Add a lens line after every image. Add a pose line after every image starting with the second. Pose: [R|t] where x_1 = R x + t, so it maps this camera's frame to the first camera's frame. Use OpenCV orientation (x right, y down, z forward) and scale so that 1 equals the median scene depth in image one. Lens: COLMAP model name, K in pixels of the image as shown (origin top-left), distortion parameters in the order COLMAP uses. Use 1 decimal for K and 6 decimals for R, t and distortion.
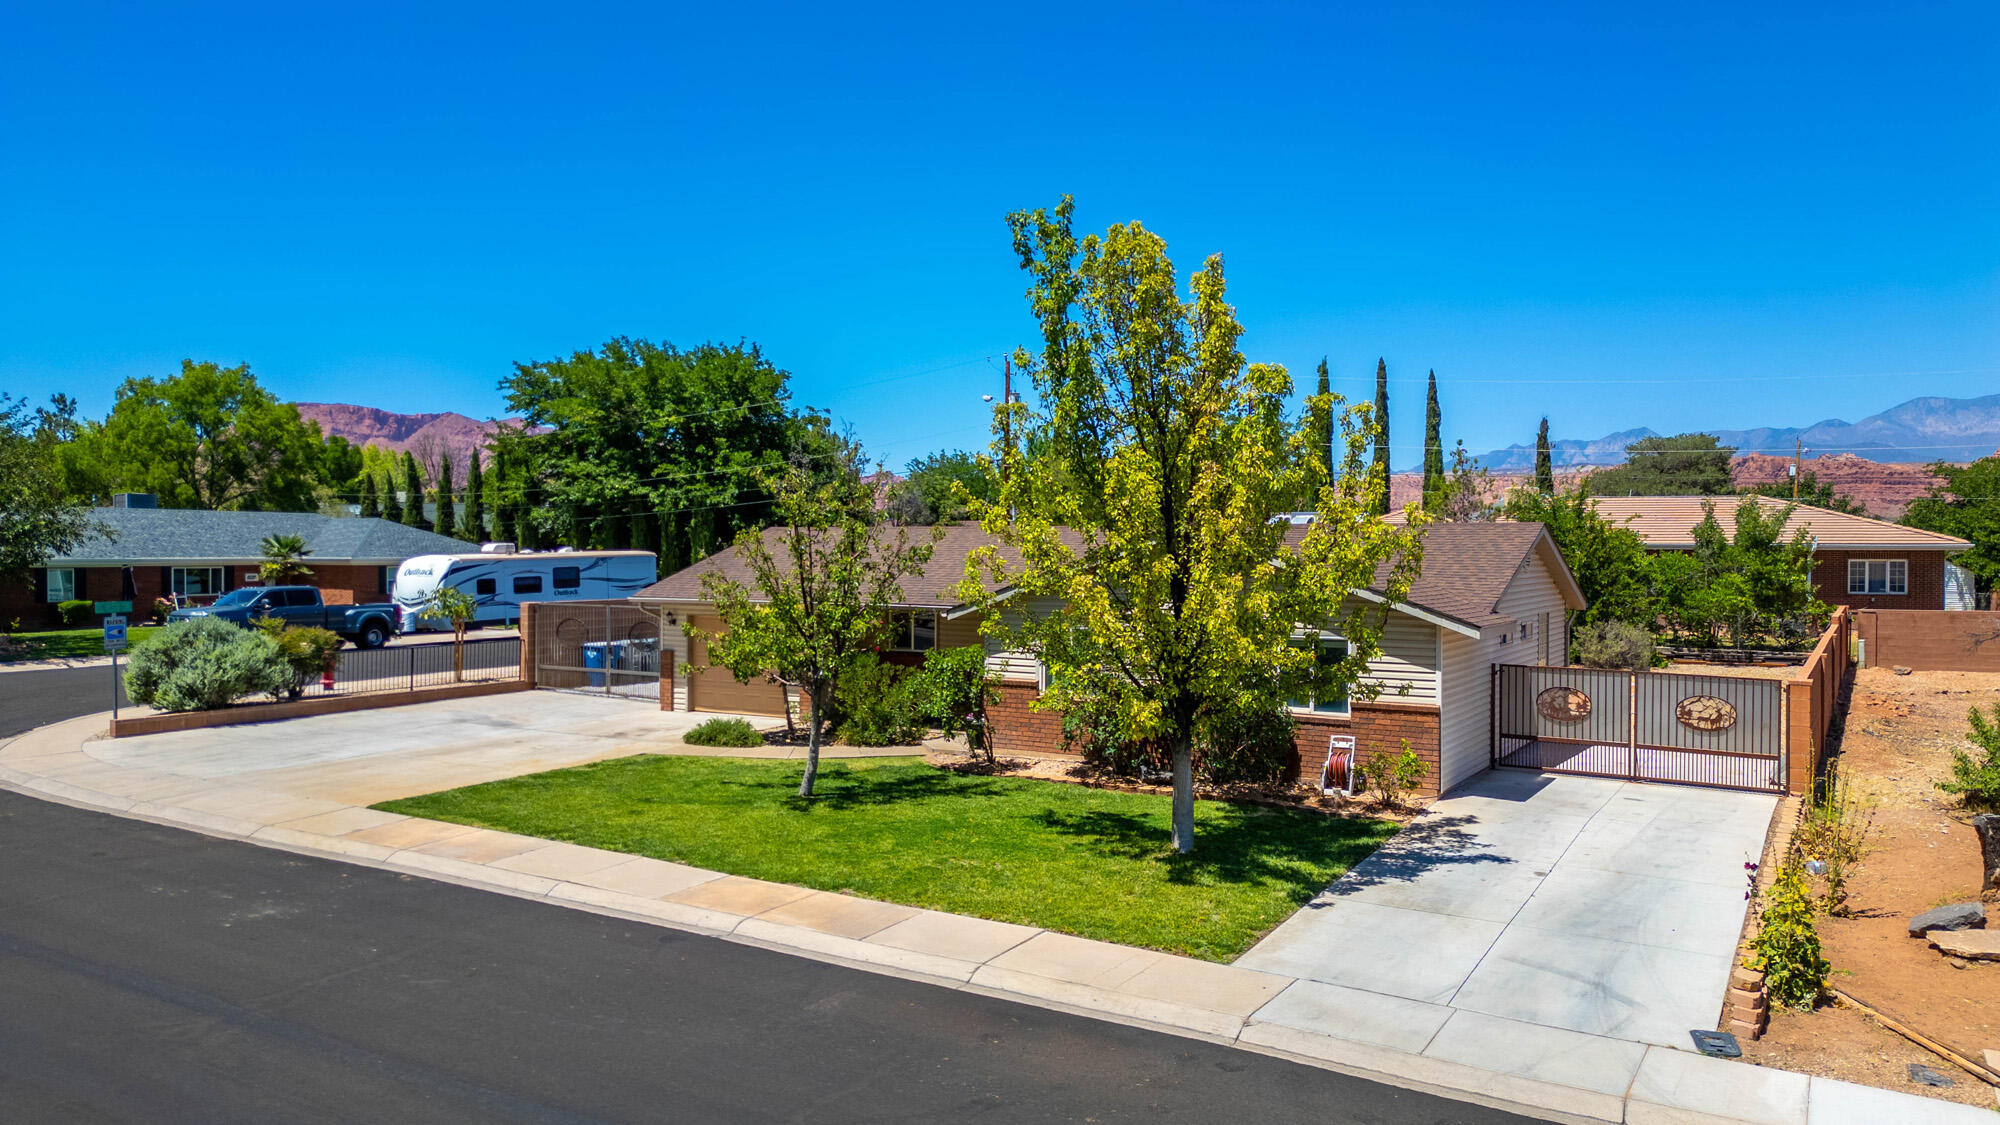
lens RADIAL K [[1404.8, 0, 1001.4], [0, 1404.8, 571.1], [0, 0, 1]] dist [0.075775, -0.083404]
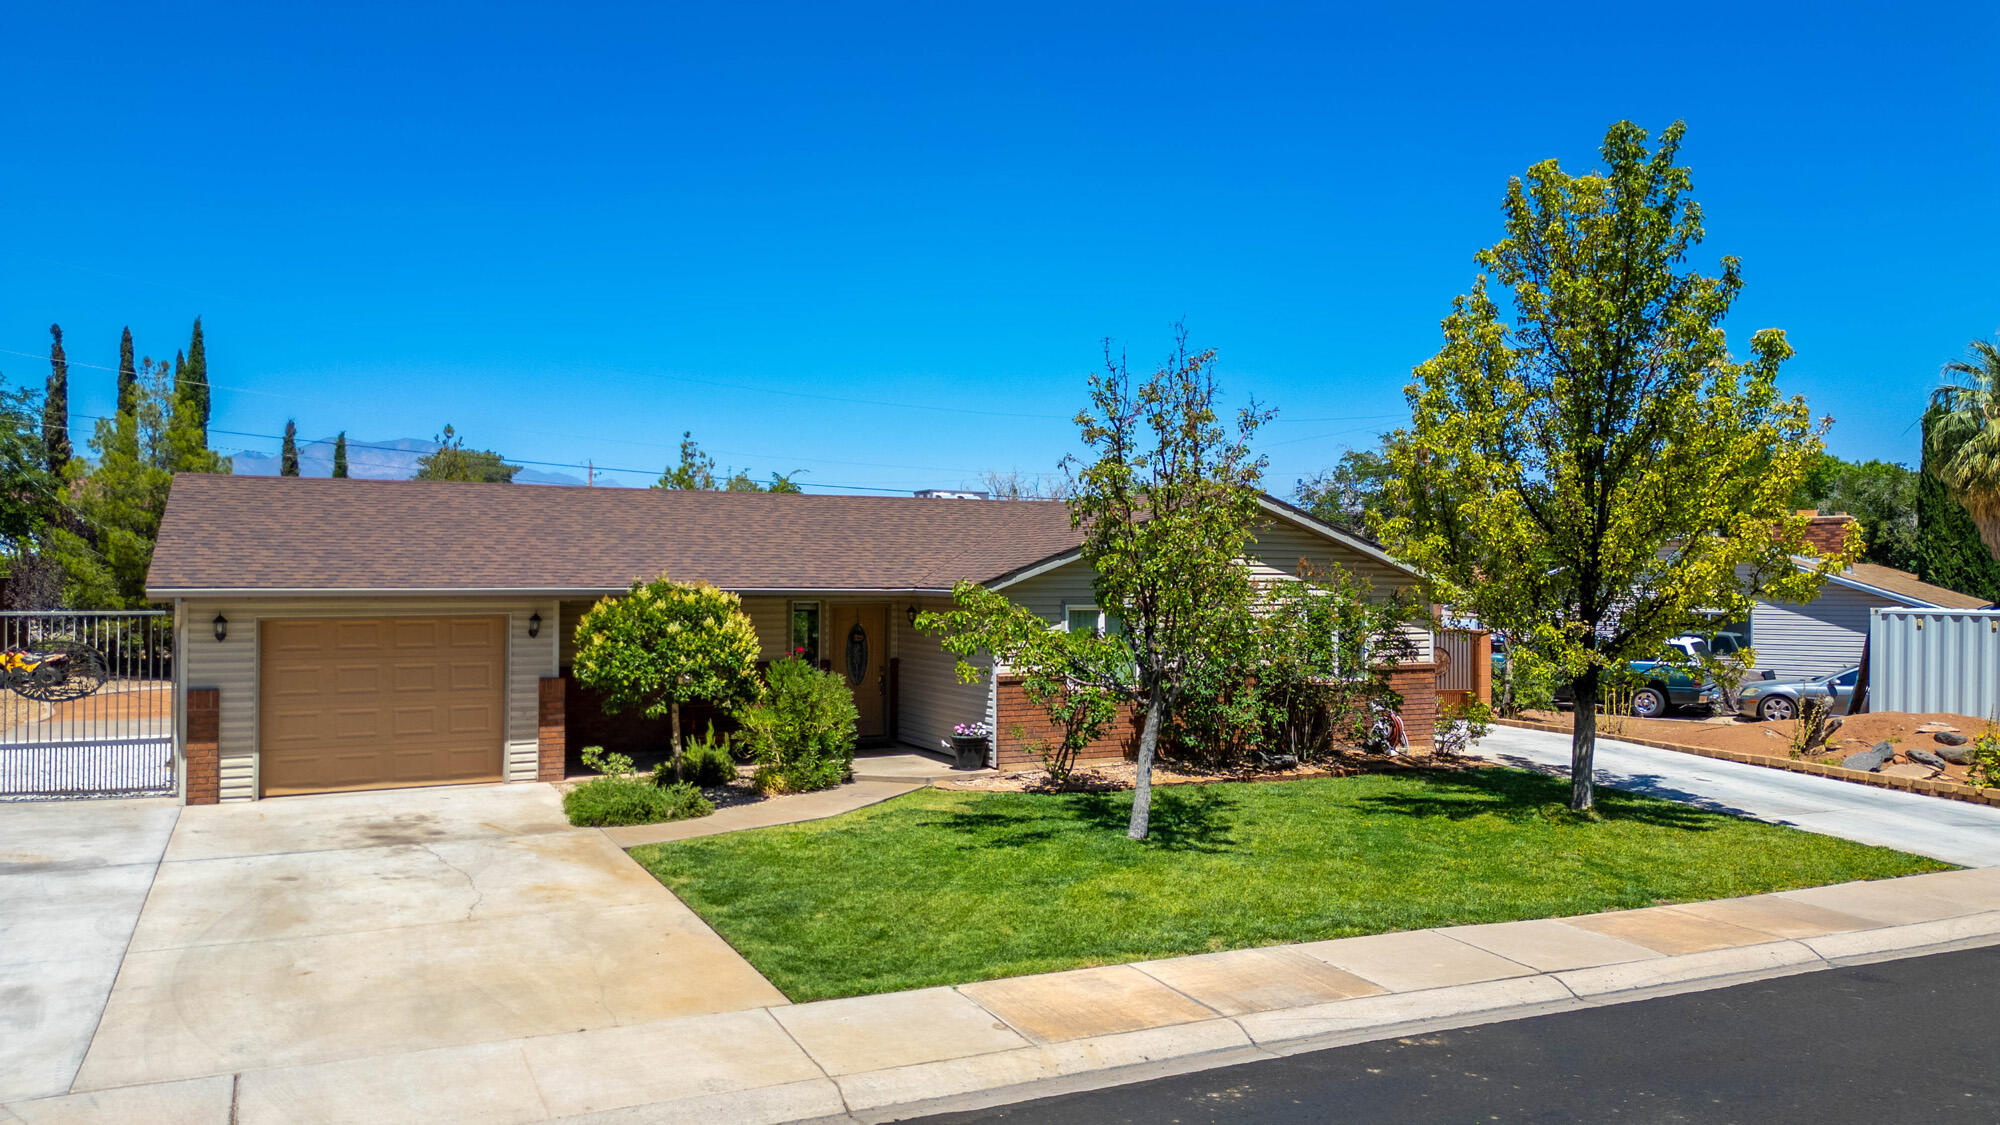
lens RADIAL K [[1404.8, 0, 1001.4], [0, 1404.8, 571.1], [0, 0, 1]] dist [0.075775, -0.083404]
pose [[0.532417, 0.004503, 0.846471, -0.314058], [0.012733, 0.999830, -0.013327, 0.013687], [-0.846387, 0.017874, 0.532269, 0.275500]]
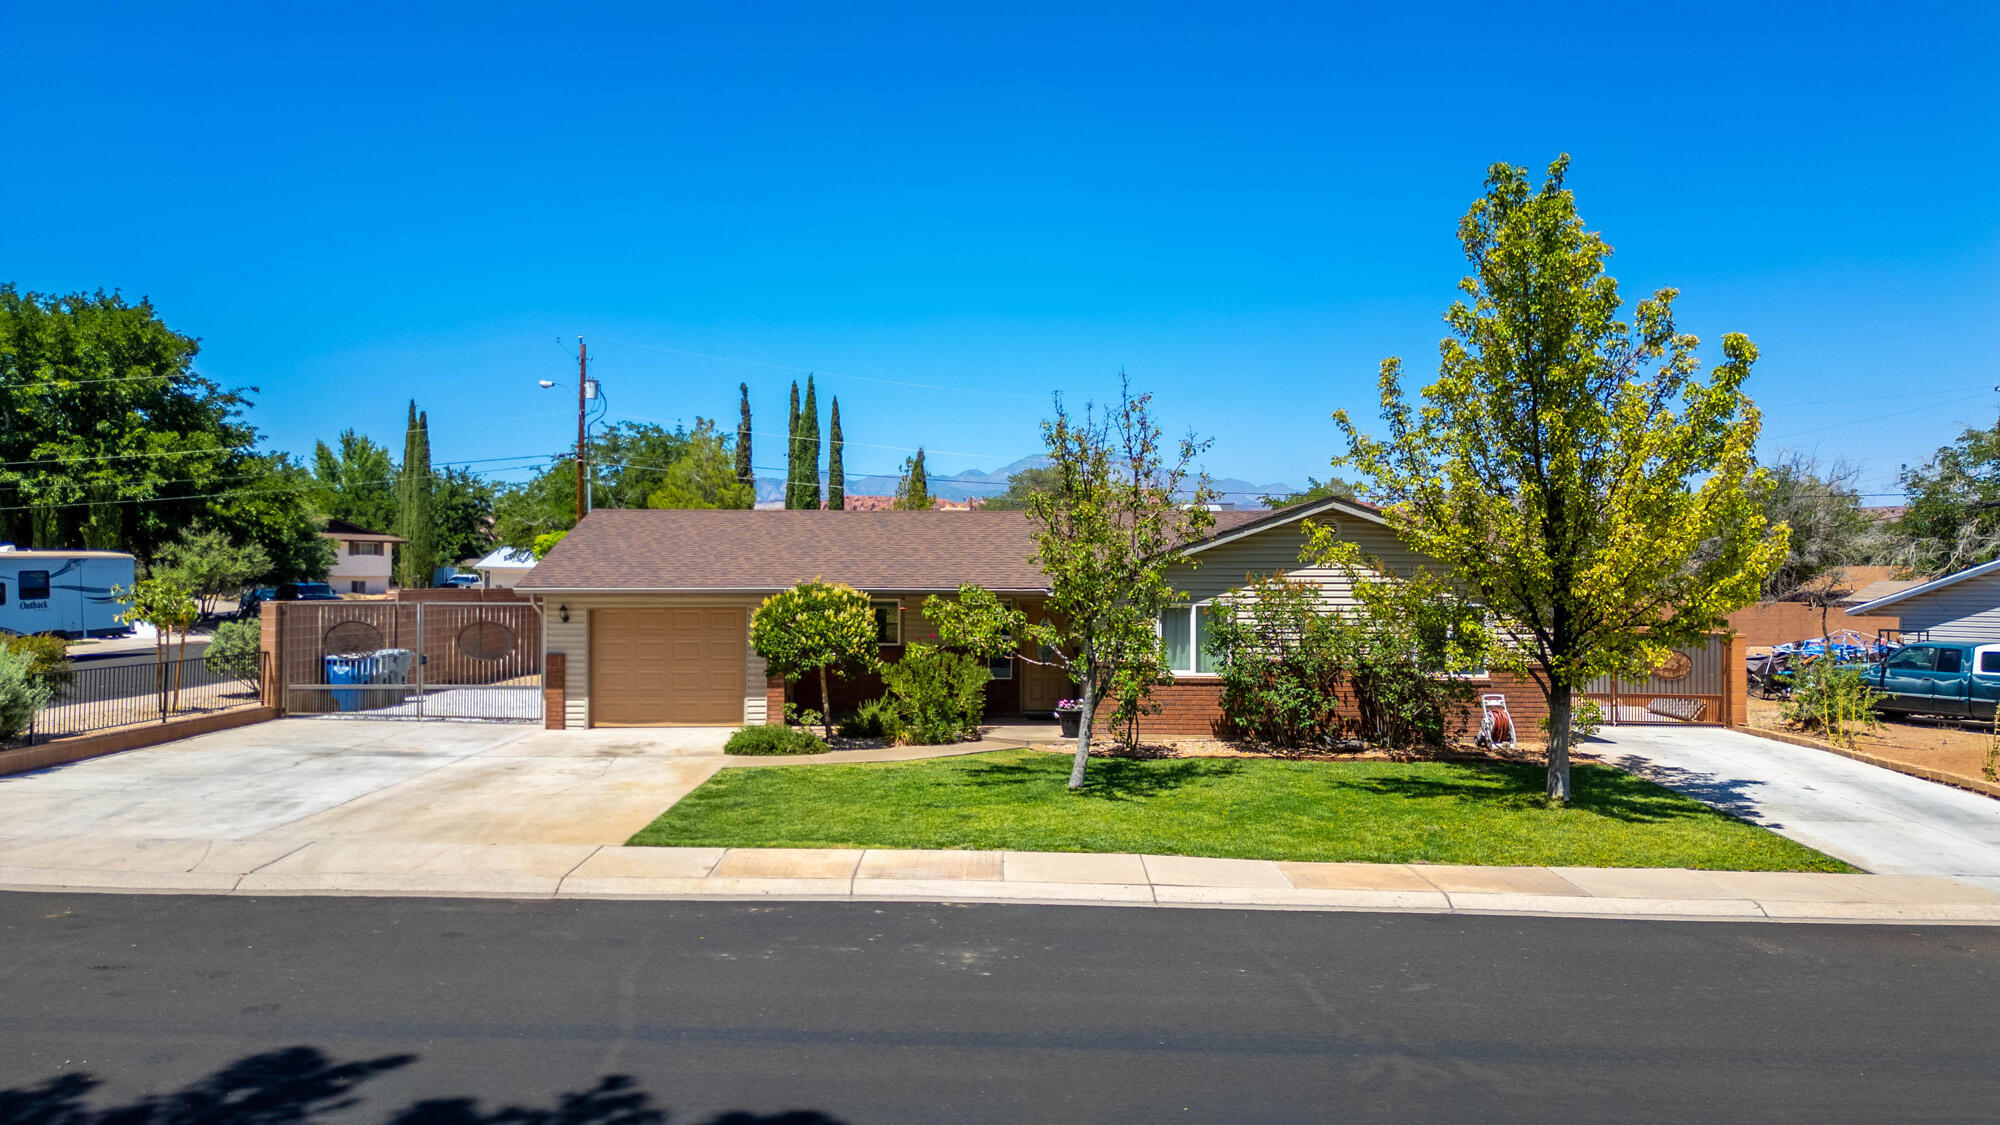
lens RADIAL K [[1404.8, 0, 1001.4], [0, 1404.8, 571.1], [0, 0, 1]] dist [0.075775, -0.083404]
pose [[0.854530, 0.002917, 0.519393, -0.260052], [0.008692, 0.999764, -0.019917, 0.016270], [-0.519329, 0.021534, 0.854303, 0.107115]]
